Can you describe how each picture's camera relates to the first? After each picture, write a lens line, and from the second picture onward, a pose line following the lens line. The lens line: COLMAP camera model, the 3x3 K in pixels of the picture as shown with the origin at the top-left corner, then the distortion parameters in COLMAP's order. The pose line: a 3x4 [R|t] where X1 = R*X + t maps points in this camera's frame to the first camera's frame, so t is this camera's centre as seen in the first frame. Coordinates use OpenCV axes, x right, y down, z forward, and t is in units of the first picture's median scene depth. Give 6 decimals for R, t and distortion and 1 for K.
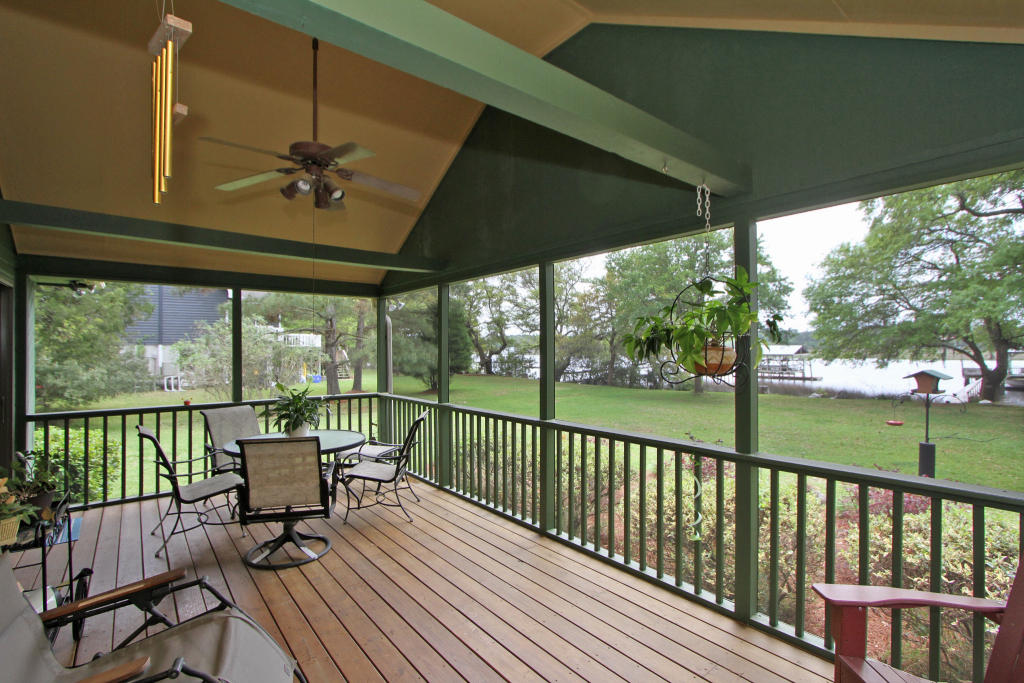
lens RADIAL K [[469.5, 0, 510.8], [0, 469.5, 350.6], [0, 0, 1]] dist [0.000015, -0.000027]
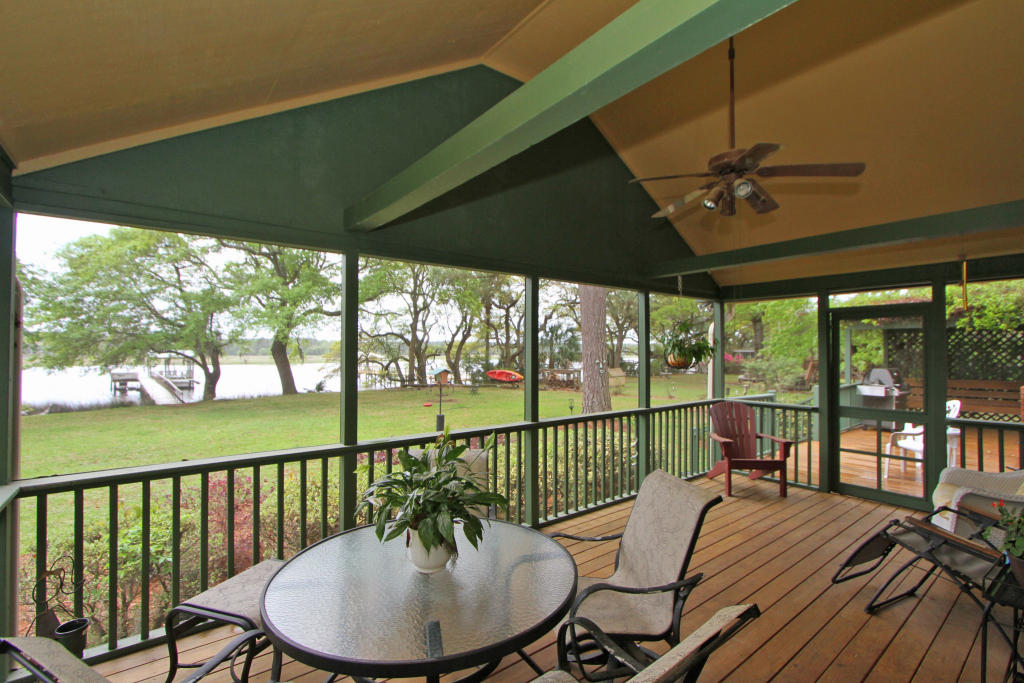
lens RADIAL K [[469.5, 0, 510.8], [0, 469.5, 350.6], [0, 0, 1]] dist [0.000015, -0.000027]
pose [[0.007657, 0.013256, 0.999883, -0.626880], [0.005437, 0.999897, -0.013298, 0.012376], [-0.999956, 0.005538, 0.007584, 0.700049]]
